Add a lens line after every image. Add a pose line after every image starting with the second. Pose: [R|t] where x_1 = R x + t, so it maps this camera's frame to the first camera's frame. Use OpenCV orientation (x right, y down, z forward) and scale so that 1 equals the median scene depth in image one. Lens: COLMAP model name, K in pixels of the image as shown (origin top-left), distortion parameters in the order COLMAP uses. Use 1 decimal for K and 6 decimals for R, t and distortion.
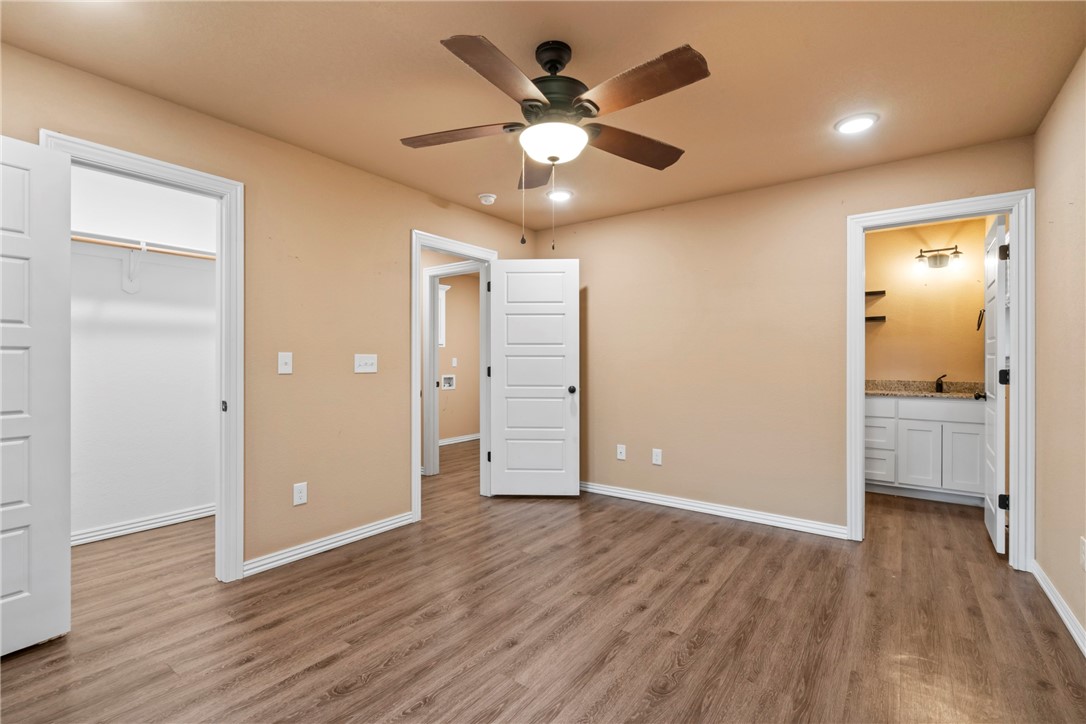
lens RADIAL K [[493.6, 0, 537.3], [0, 493.6, 363.9], [0, 0, 1]] dist [-0.002510, -0.000006]
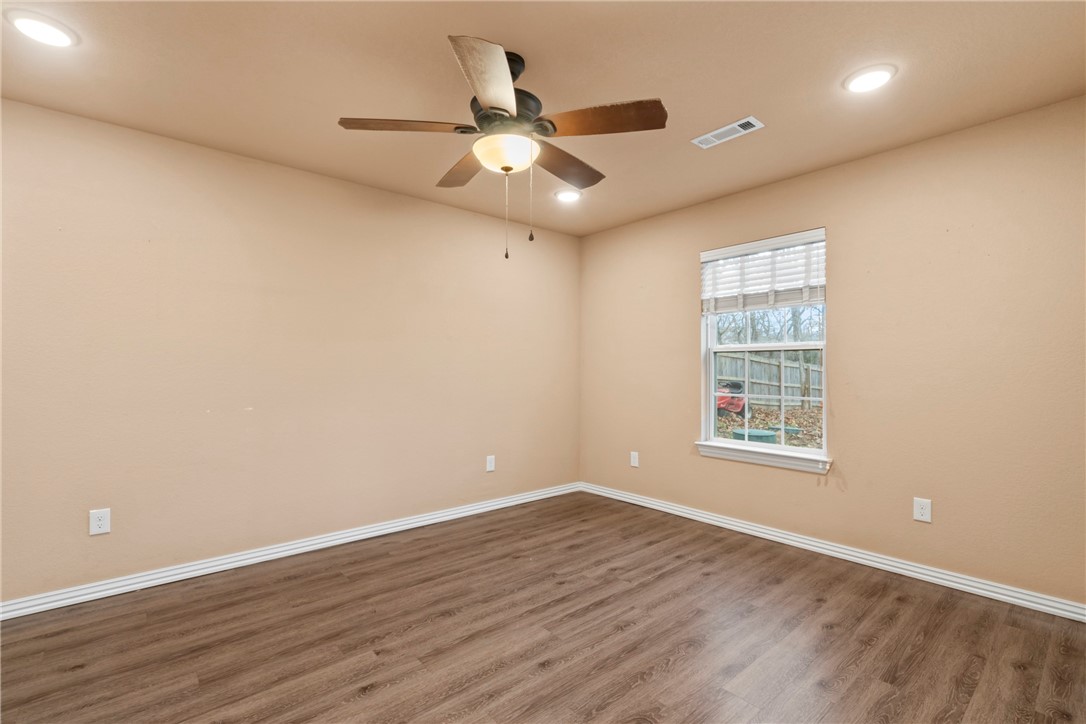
lens RADIAL K [[487.6, 0, 544.8], [0, 487.6, 366.1], [0, 0, 1]] dist [-0.001427, -0.000409]
pose [[-0.977369, -0.000986, 0.211539, -0.263262], [-0.000313, 0.999995, 0.003214, -0.013593], [-0.211541, 0.003075, -0.977364, 2.014355]]
